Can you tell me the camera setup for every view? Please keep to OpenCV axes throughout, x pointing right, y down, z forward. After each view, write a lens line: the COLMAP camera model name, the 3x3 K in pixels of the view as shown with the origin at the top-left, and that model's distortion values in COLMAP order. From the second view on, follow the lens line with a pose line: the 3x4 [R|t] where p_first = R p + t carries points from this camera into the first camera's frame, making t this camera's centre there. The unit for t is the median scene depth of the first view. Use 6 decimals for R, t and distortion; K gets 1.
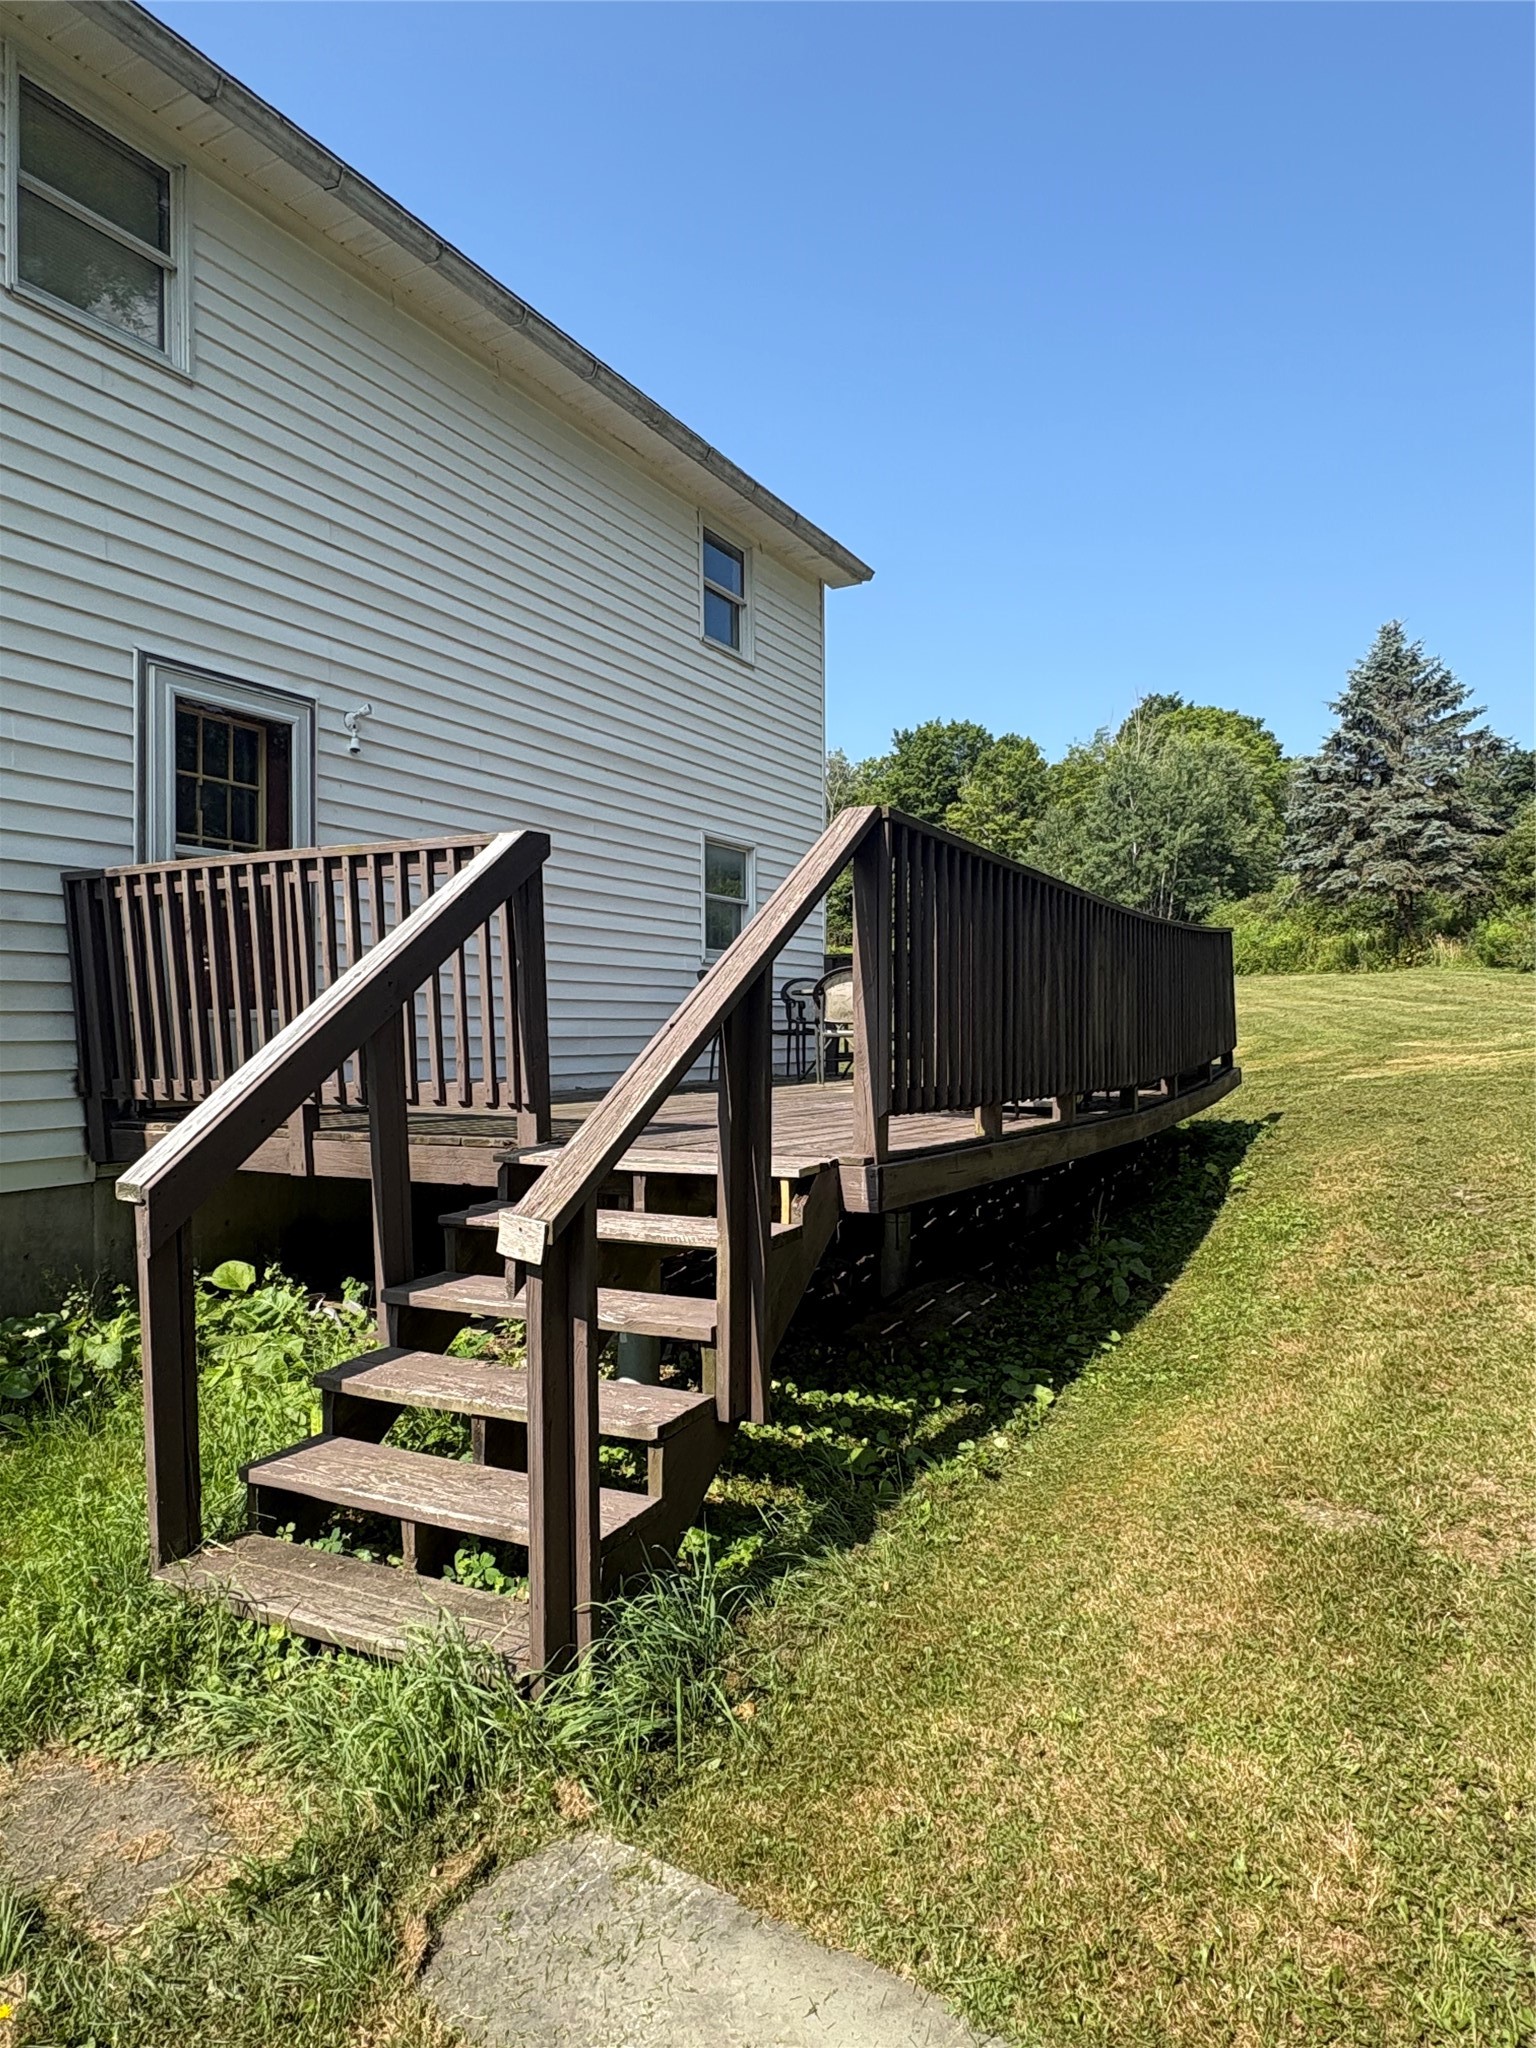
lens RADIAL K [[1251.2, 0, 768.0], [0, 1251.2, 1024.0], [0, 0, 1]] dist [0.004159, -0.000465]
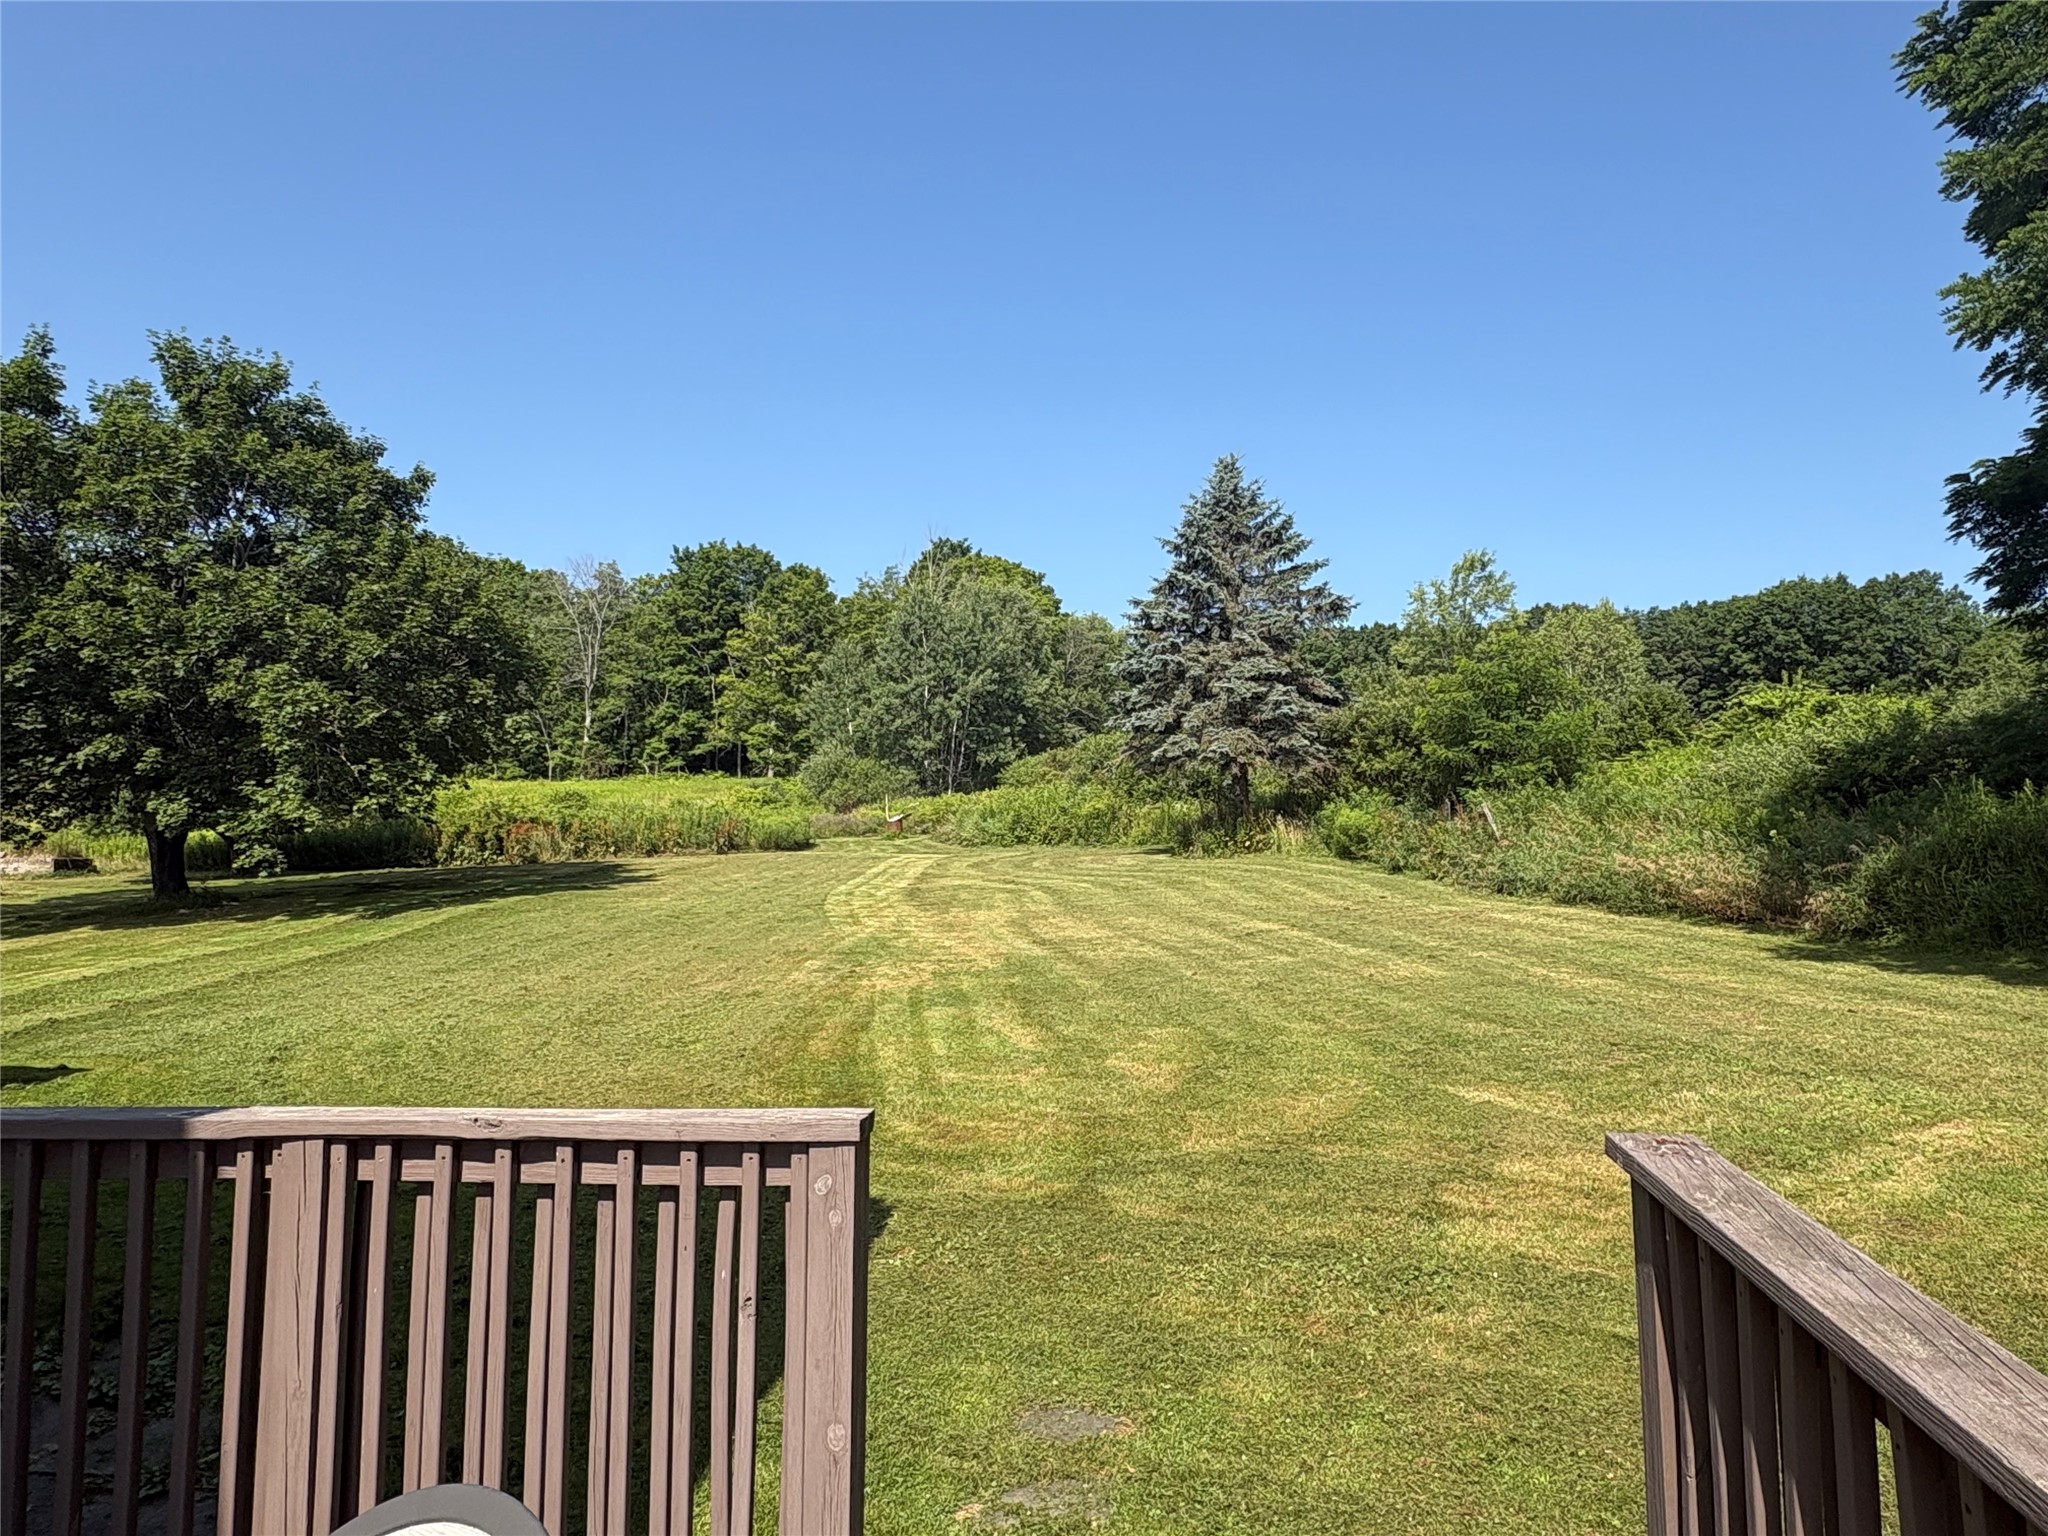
lens RADIAL K [[1251.2, 0, 1024.0], [0, 1251.2, 768.0], [0, 0, 1]] dist [0.004159, -0.000465]
pose [[0.930807, 0.043141, 0.362956, 0.026496], [-0.017423, 0.997118, -0.073835, -0.016884], [-0.365095, 0.062402, 0.928877, 0.118117]]
